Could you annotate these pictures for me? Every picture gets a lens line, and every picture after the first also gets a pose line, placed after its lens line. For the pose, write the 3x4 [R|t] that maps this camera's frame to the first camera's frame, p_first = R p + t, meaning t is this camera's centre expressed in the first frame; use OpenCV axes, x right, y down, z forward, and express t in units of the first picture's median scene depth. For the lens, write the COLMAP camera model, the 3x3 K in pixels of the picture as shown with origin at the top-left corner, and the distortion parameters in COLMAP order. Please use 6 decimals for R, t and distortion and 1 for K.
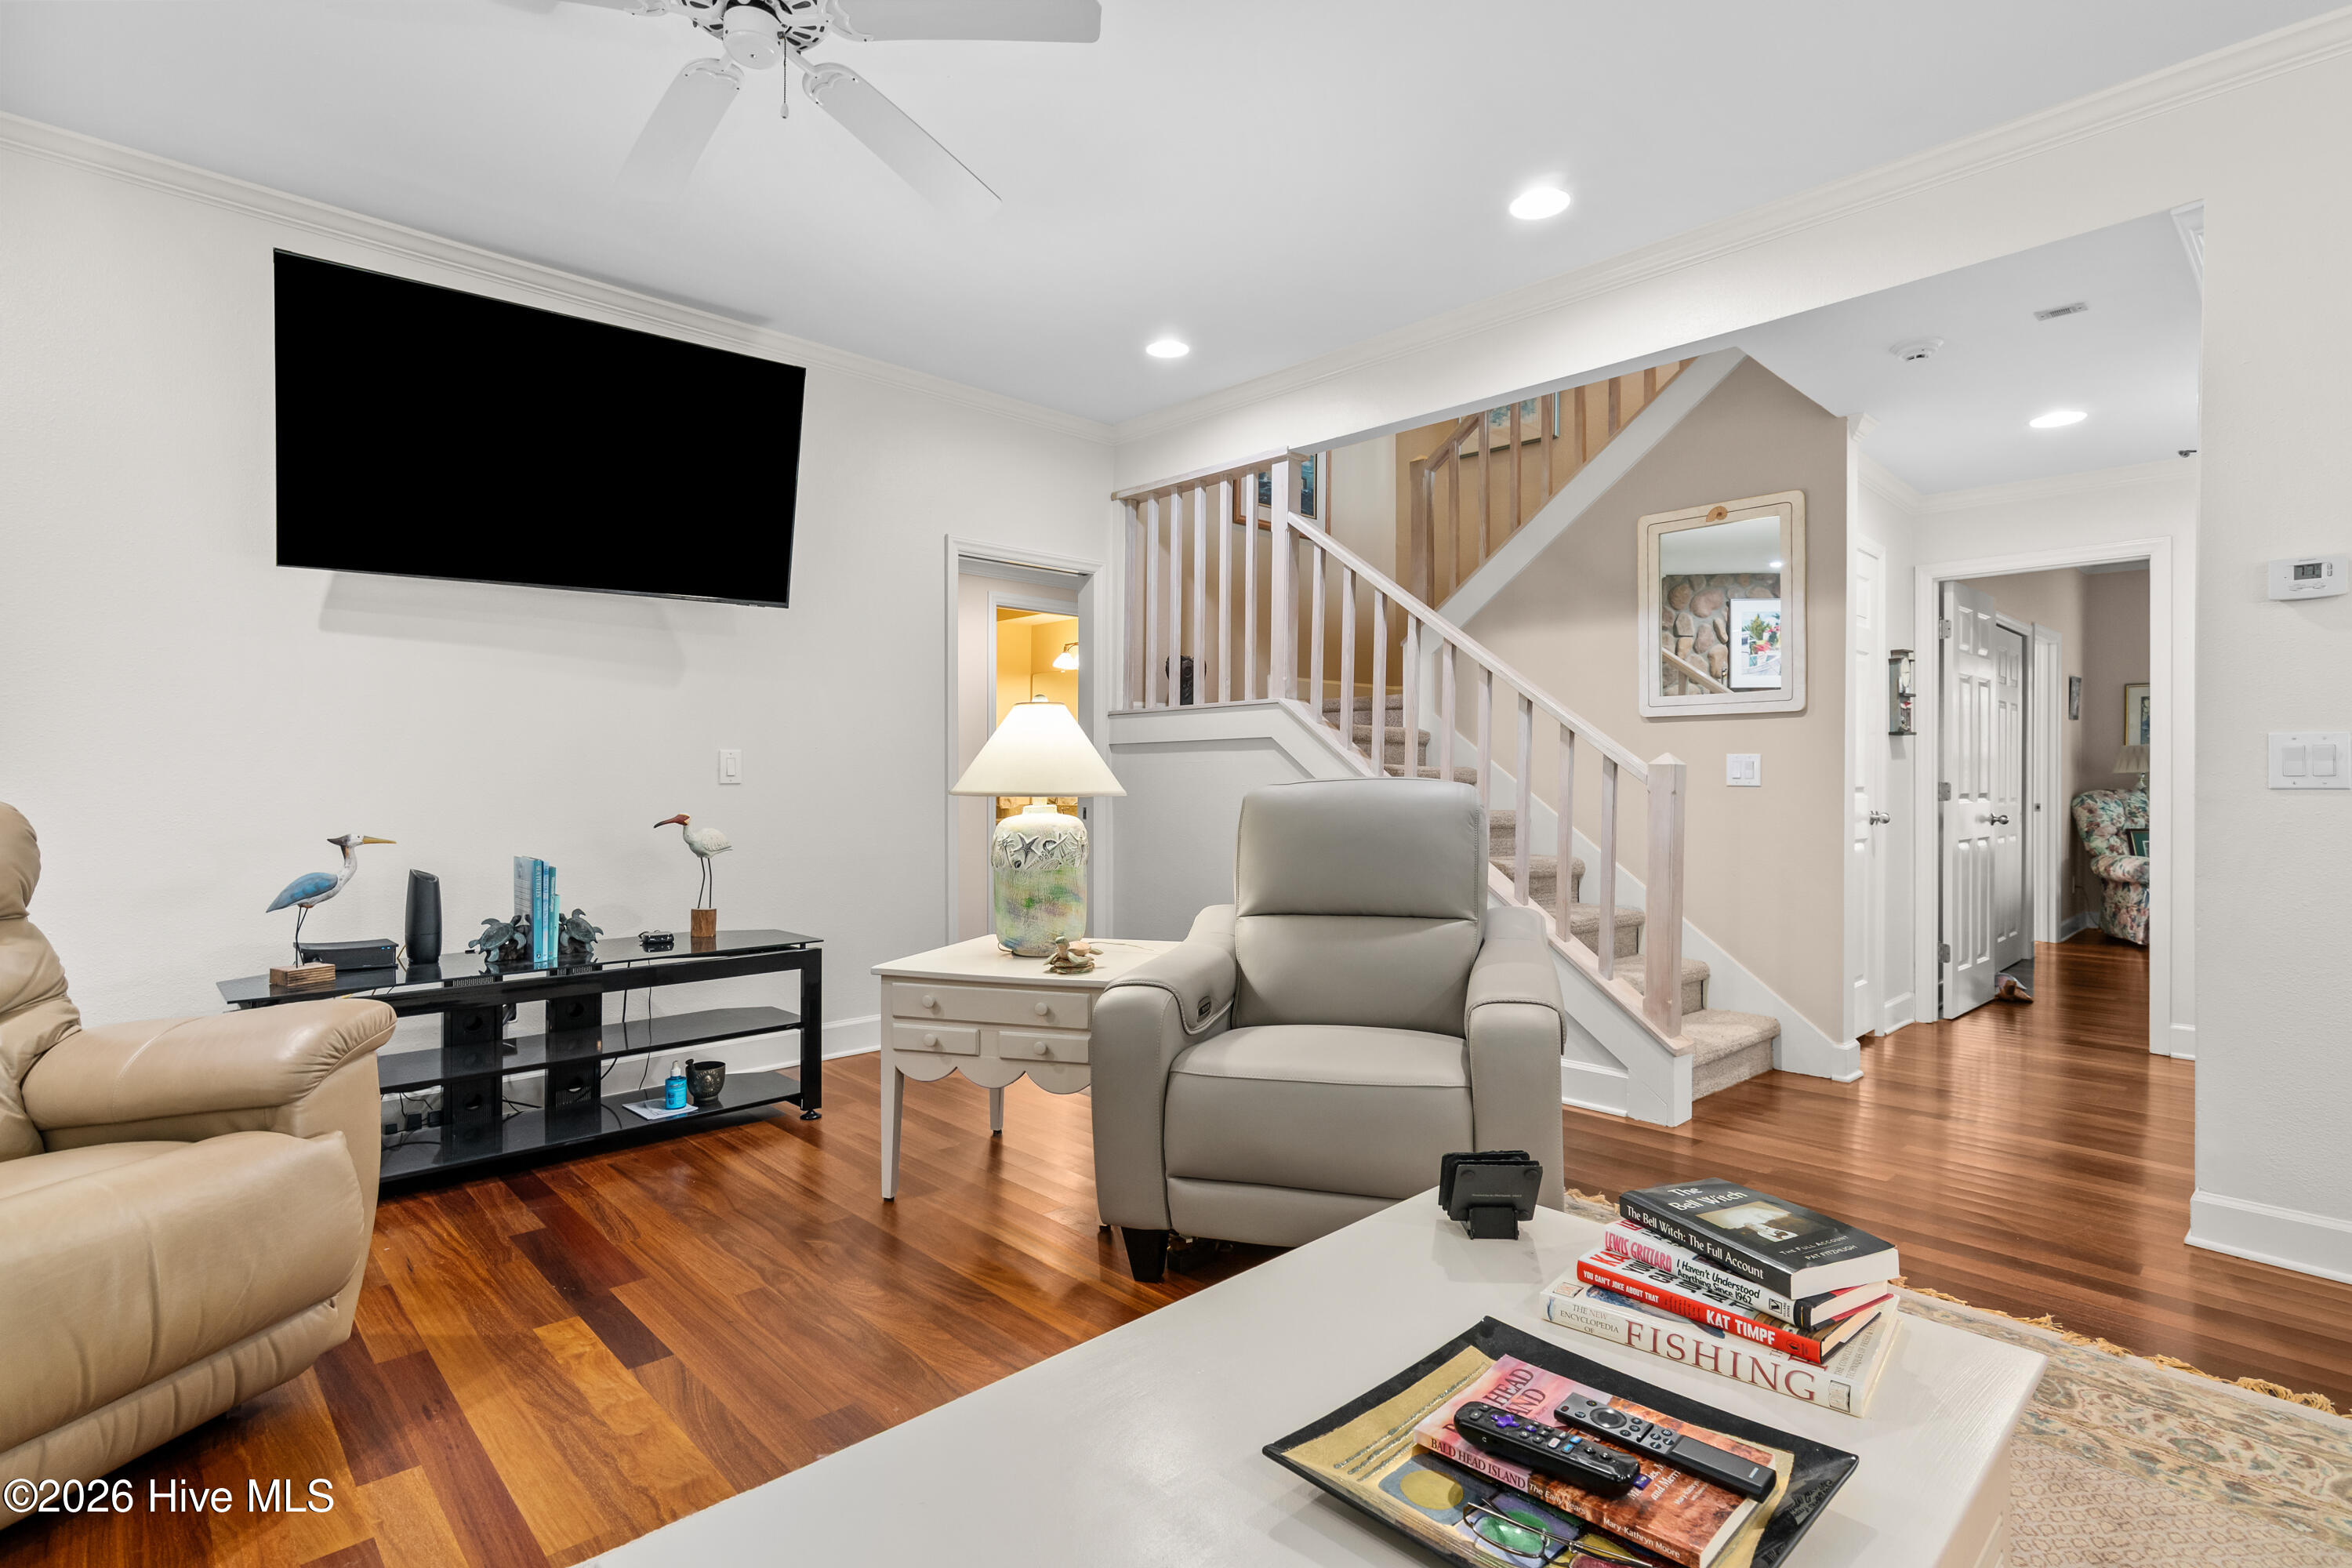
lens RADIAL K [[1146.3, 0, 1167.0], [0, 1146.3, 762.6], [0, 0, 1]] dist [0.002898, -0.000062]
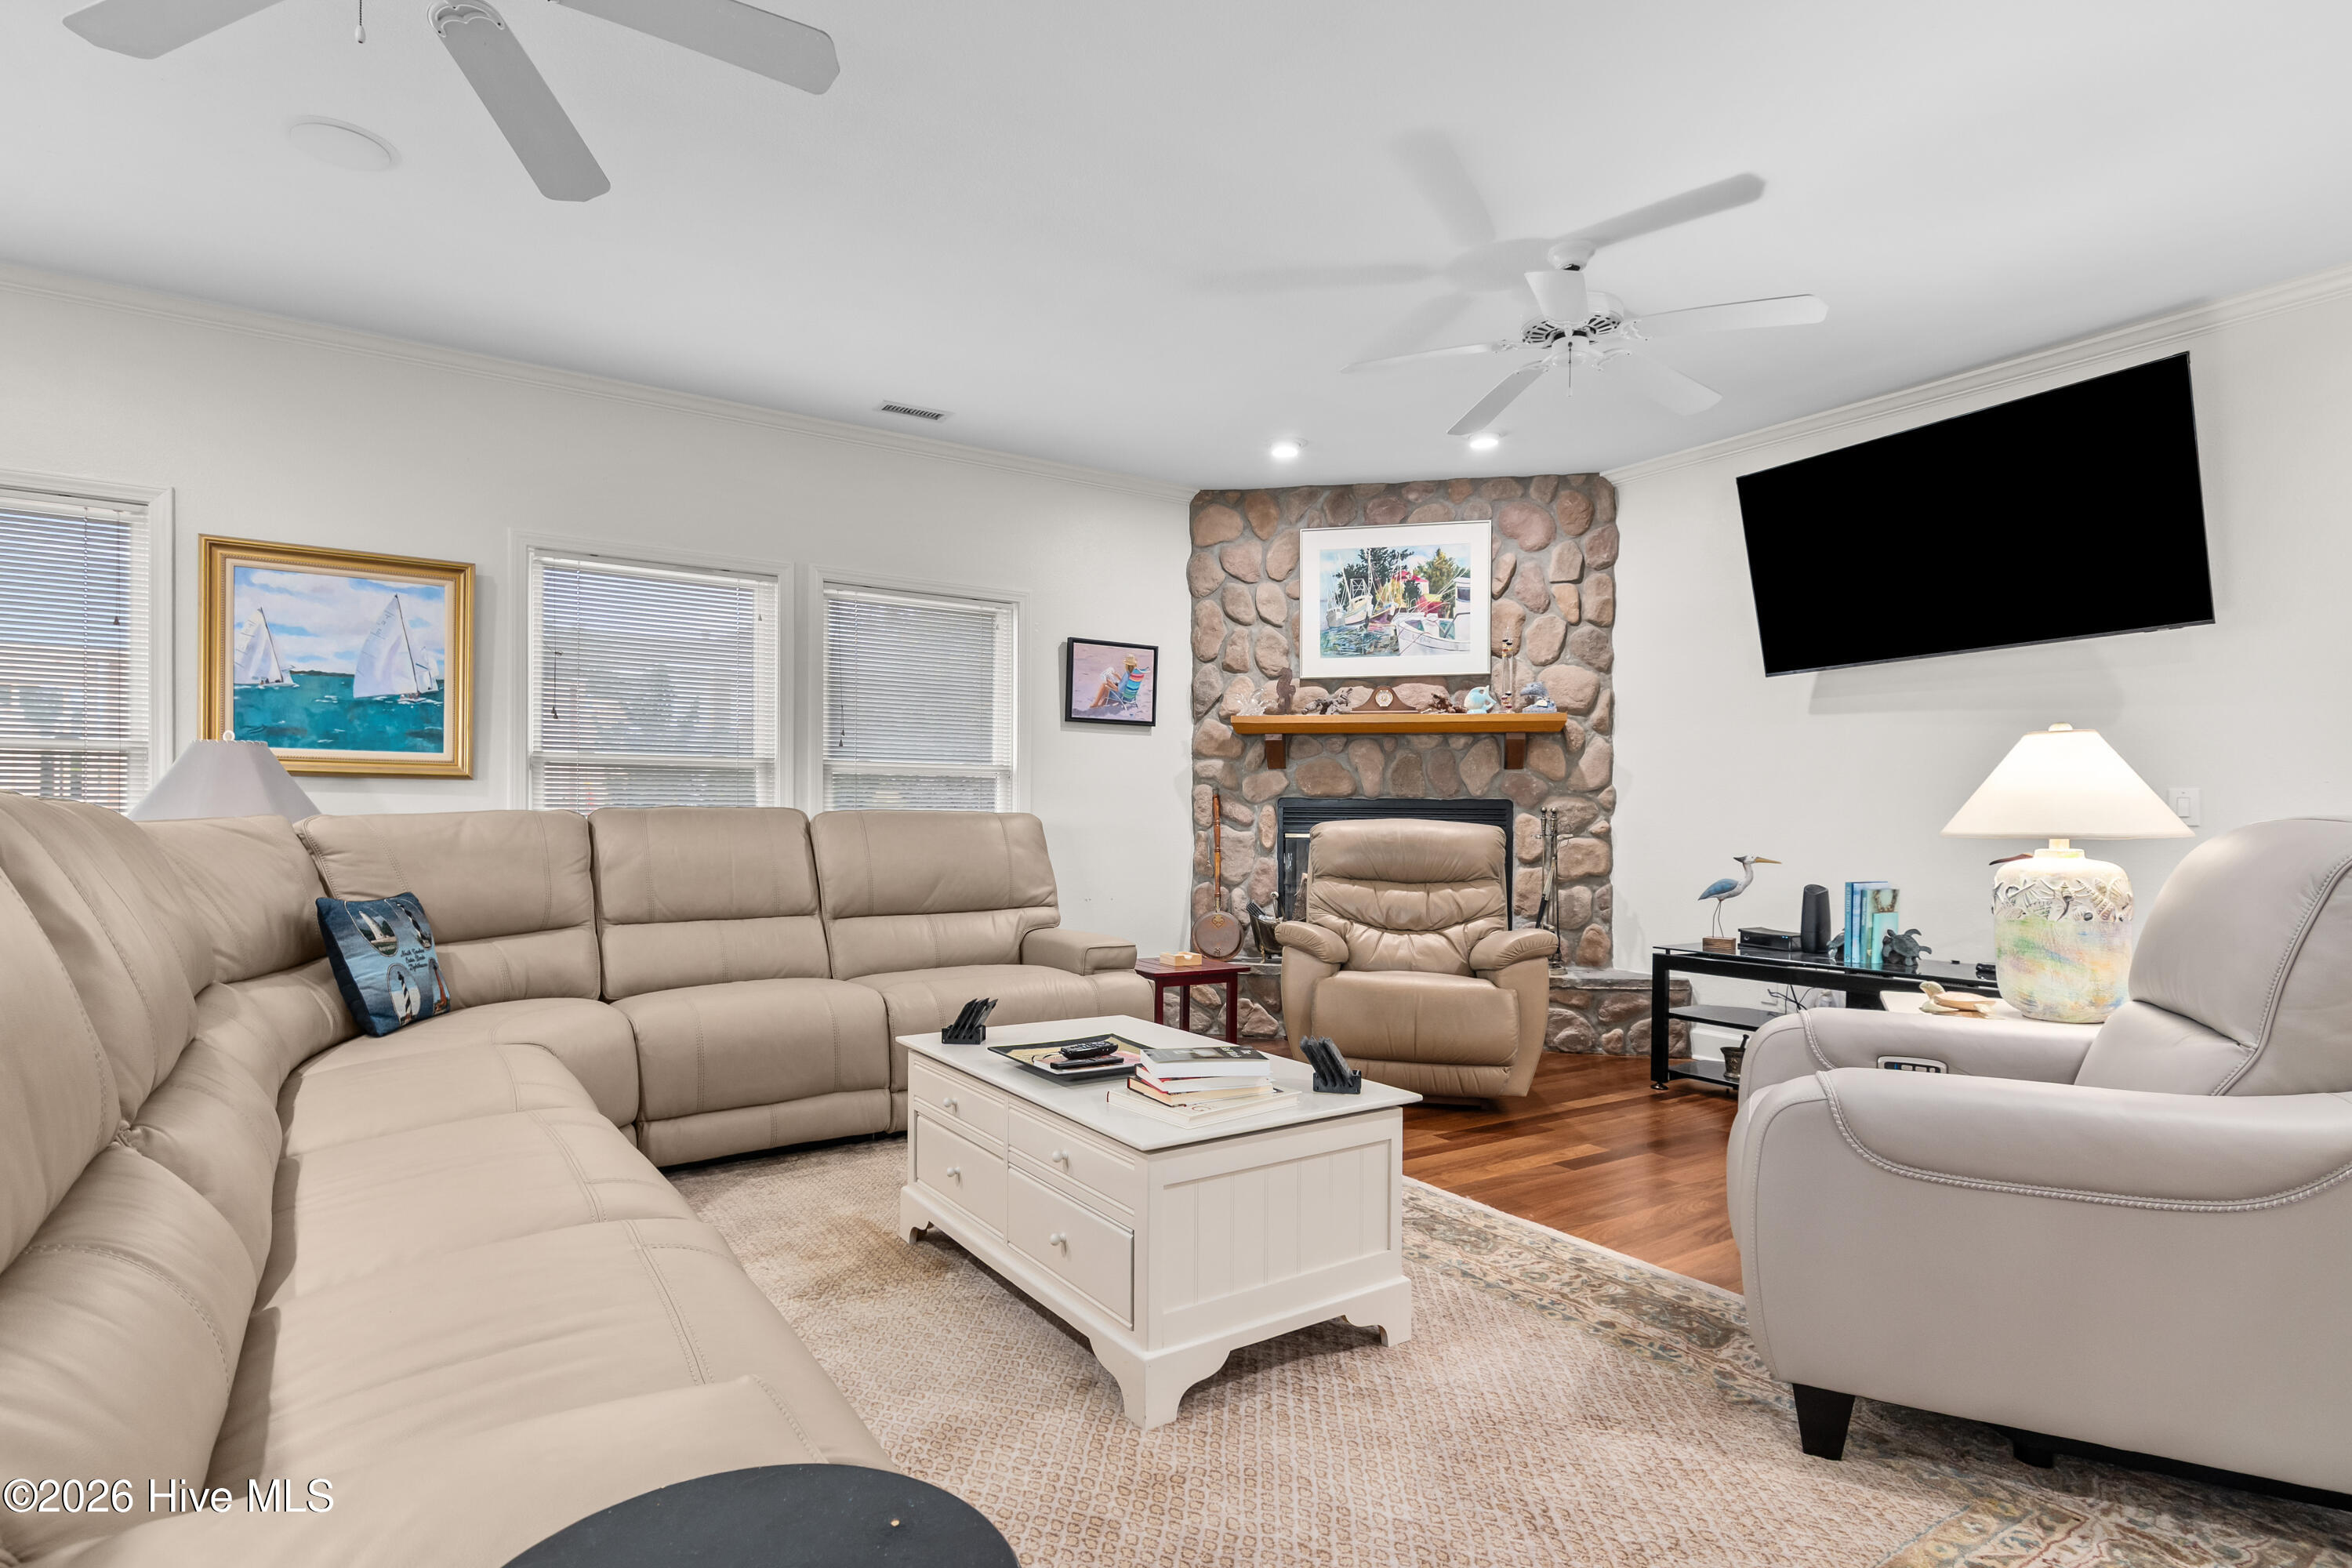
lens RADIAL K [[1146.3, 0, 1167.5], [0, 1146.3, 814.6], [0, 0, 1]] dist [0.002898, -0.000062]
pose [[-0.159591, -0.003696, -0.987176, 0.856400], [0.004757, 0.999979, -0.004513, 0.012385], [0.987172, -0.005417, -0.159570, 0.472529]]
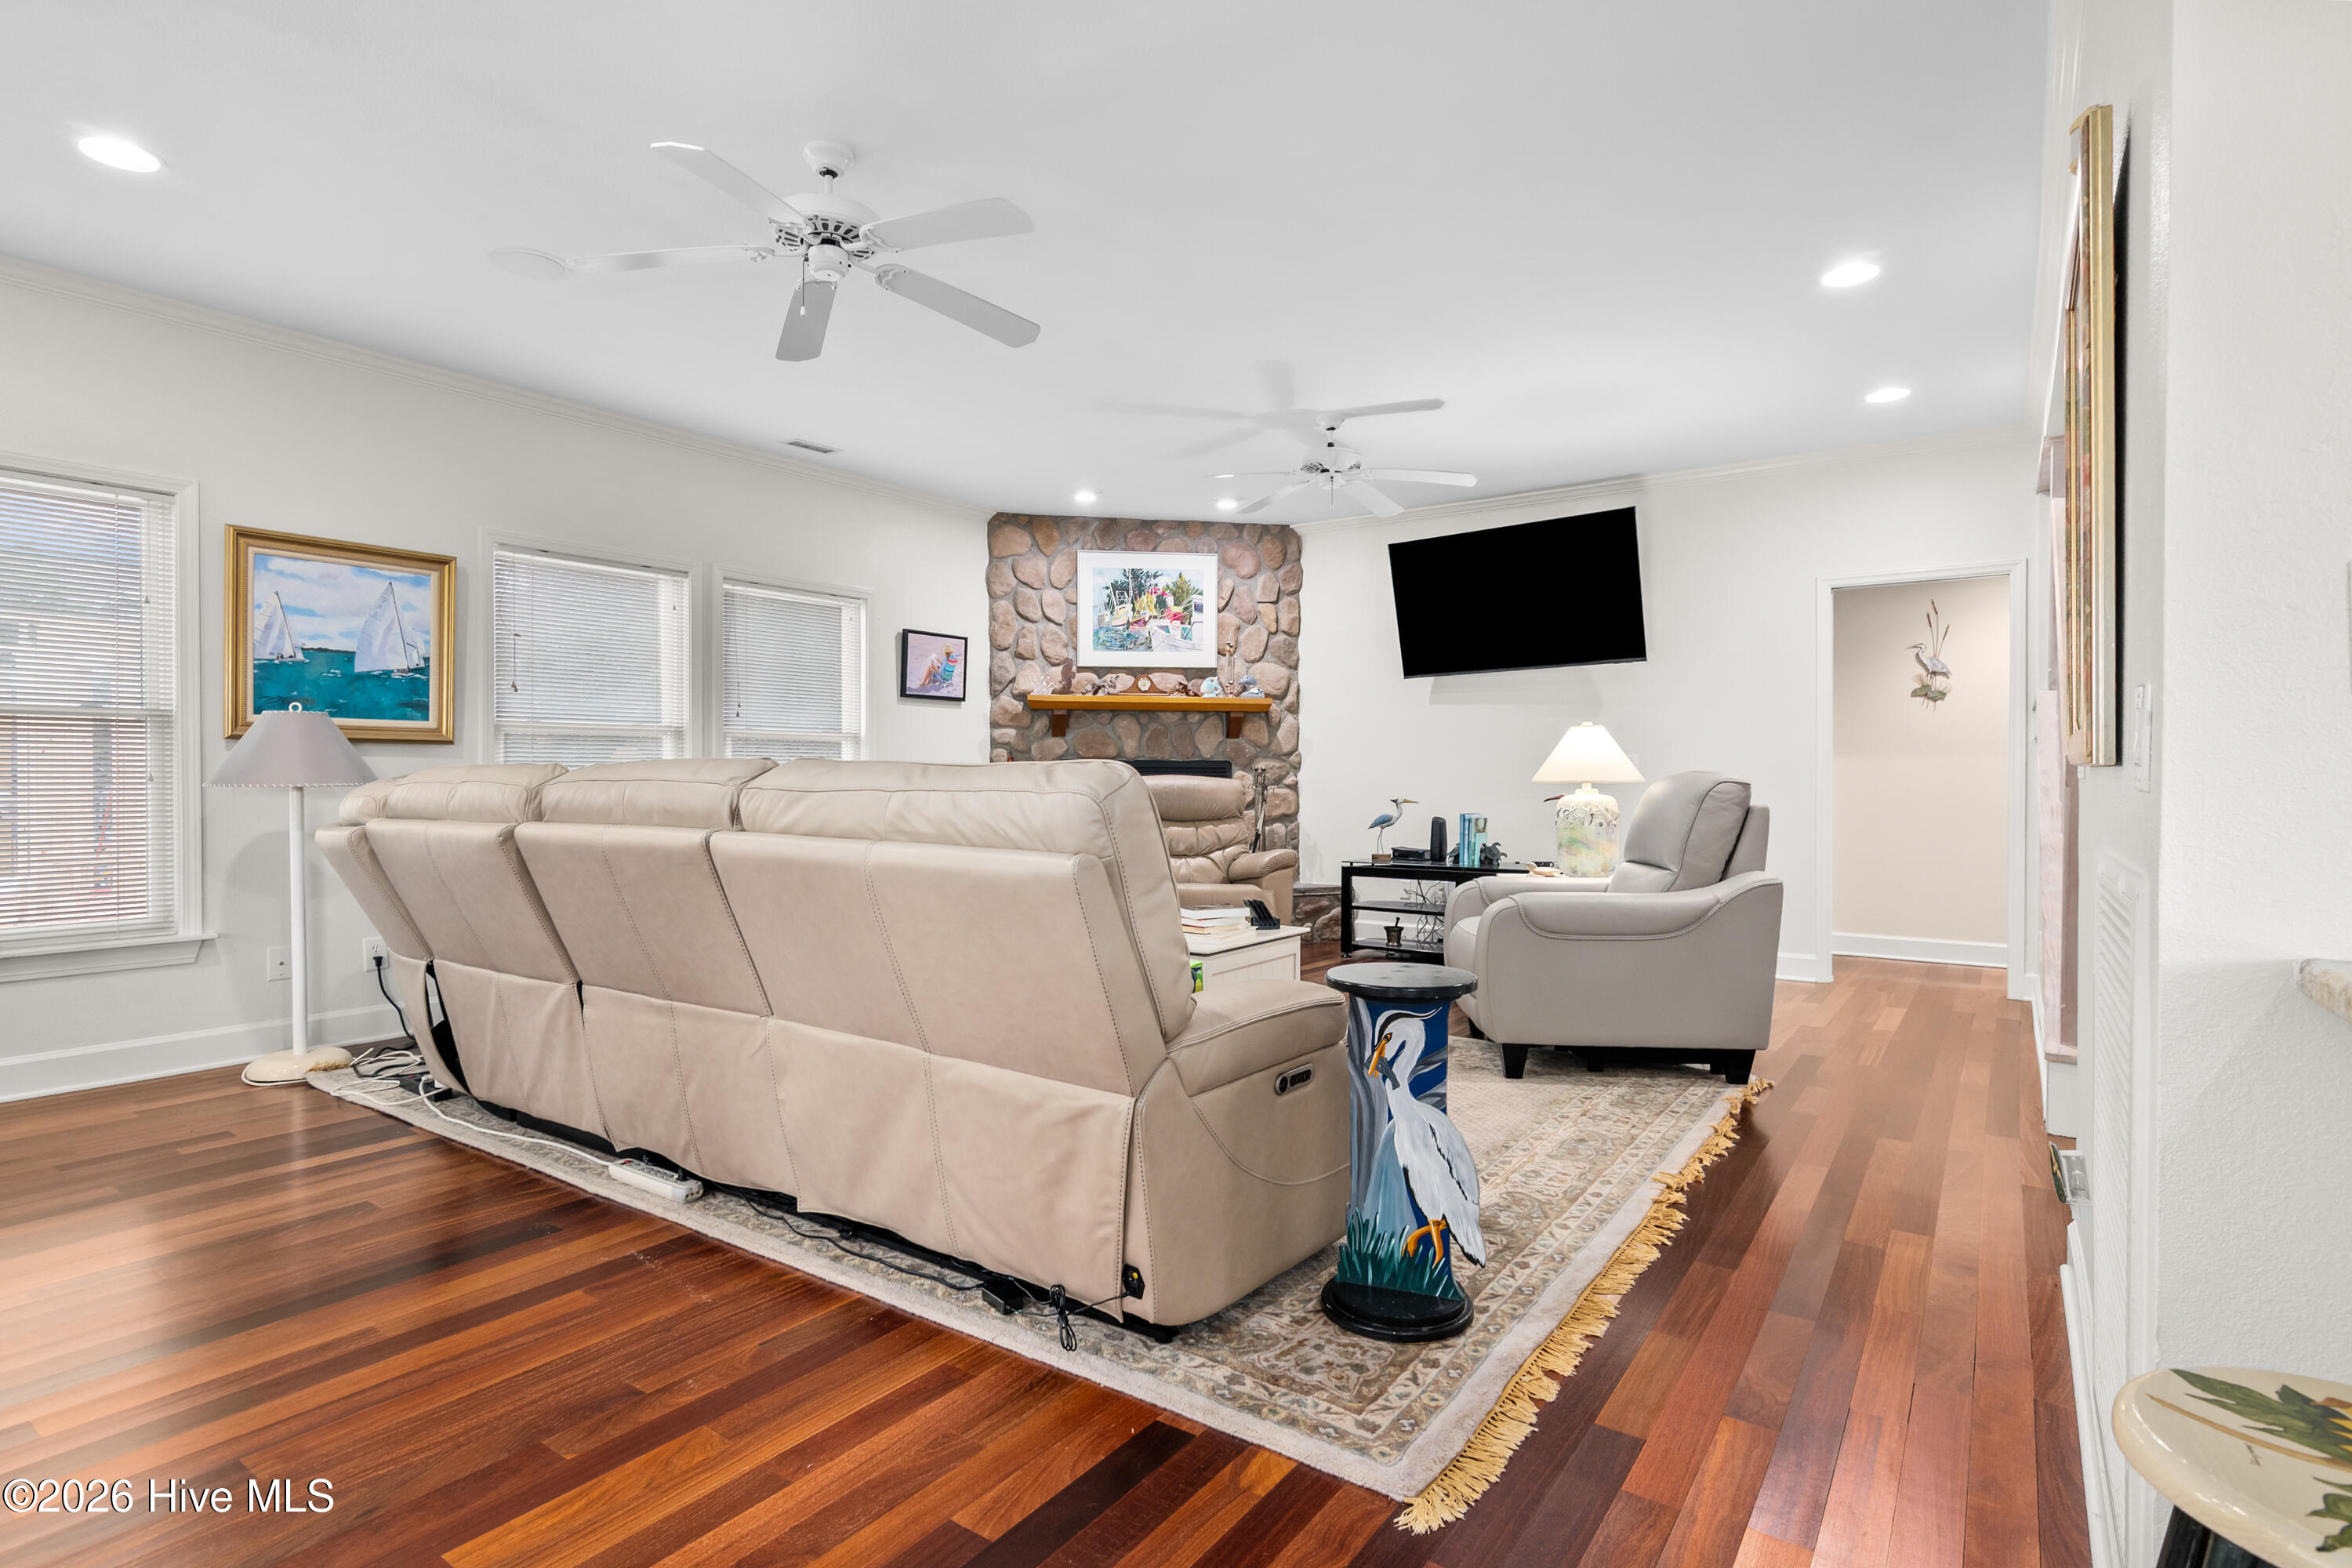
lens RADIAL K [[1146.3, 0, 1168.7], [0, 1146.3, 773.8], [0, 0, 1]] dist [0.002898, -0.000062]
pose [[0.201503, -0.002864, -0.979484, 1.354016], [0.009789, 0.999952, -0.000910, 0.011950], [0.979439, -0.009405, 0.201522, 0.098023]]
